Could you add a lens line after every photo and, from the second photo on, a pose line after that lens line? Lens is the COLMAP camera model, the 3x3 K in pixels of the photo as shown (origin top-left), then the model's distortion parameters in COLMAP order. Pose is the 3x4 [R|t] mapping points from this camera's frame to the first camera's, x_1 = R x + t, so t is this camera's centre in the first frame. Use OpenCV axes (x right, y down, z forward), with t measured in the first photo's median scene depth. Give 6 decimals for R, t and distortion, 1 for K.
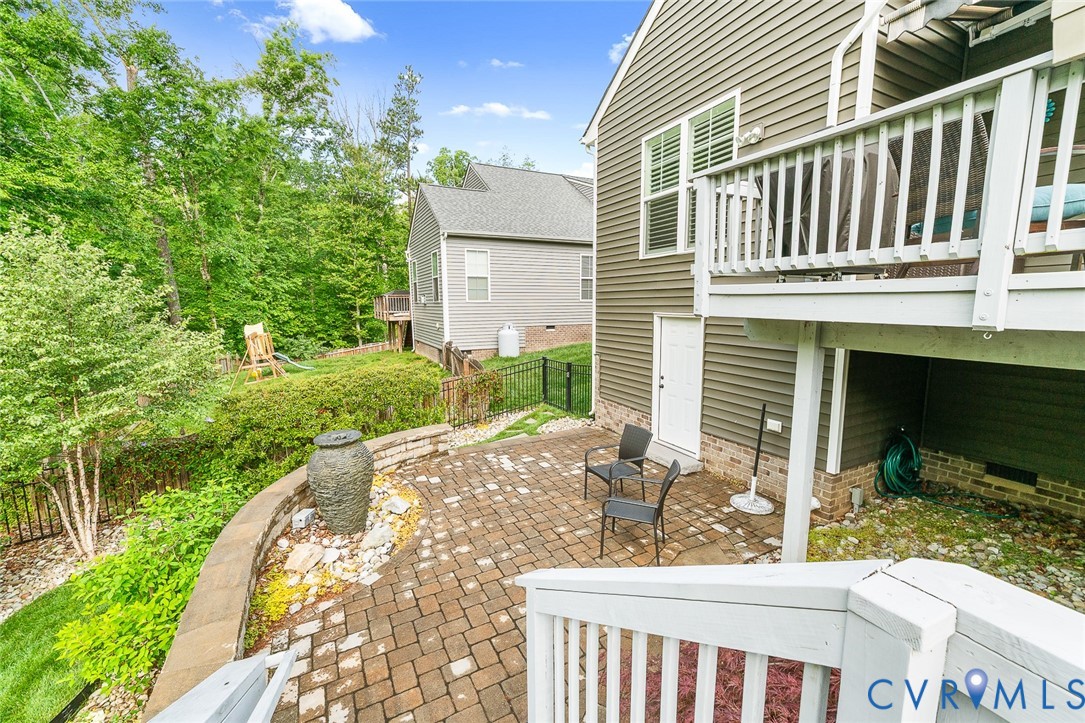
lens RADIAL K [[433.3, 0, 541.6], [0, 433.3, 359.6], [0, 0, 1]] dist [-0.002263, 0.000613]
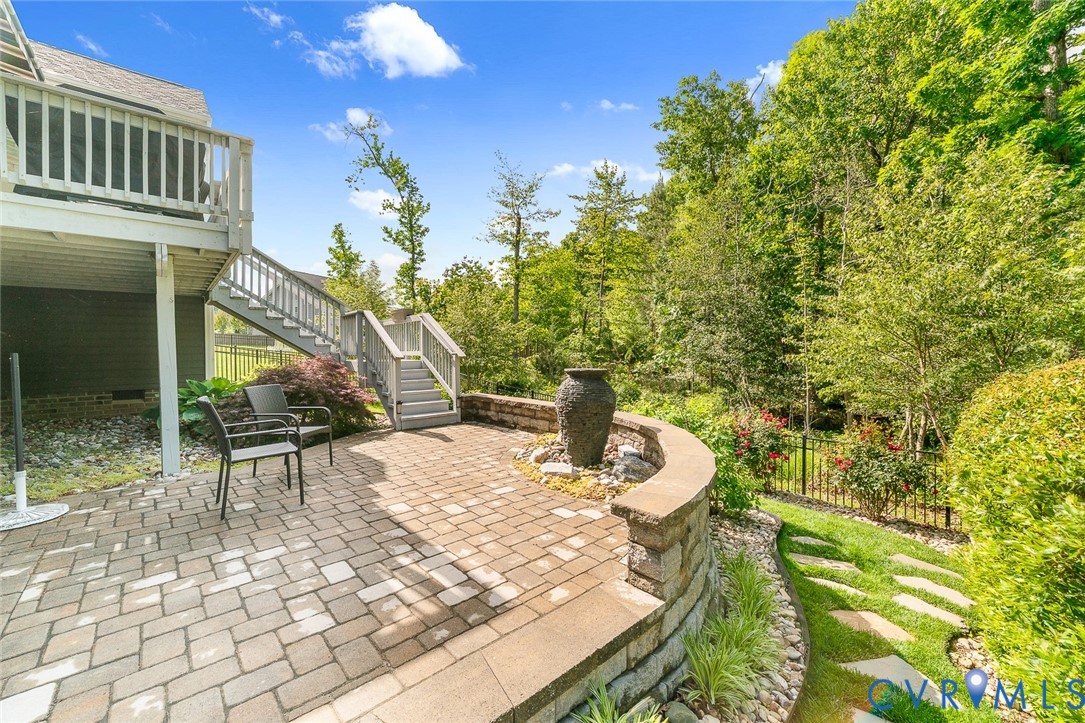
lens RADIAL K [[433.3, 0, 541.6], [0, 433.3, 359.6], [0, 0, 1]] dist [-0.002263, 0.000613]
pose [[-0.966623, 0.022116, -0.255245, -0.081004], [-0.015813, 0.989217, 0.145600, 0.000725], [0.255713, 0.144776, -0.955851, 1.534589]]
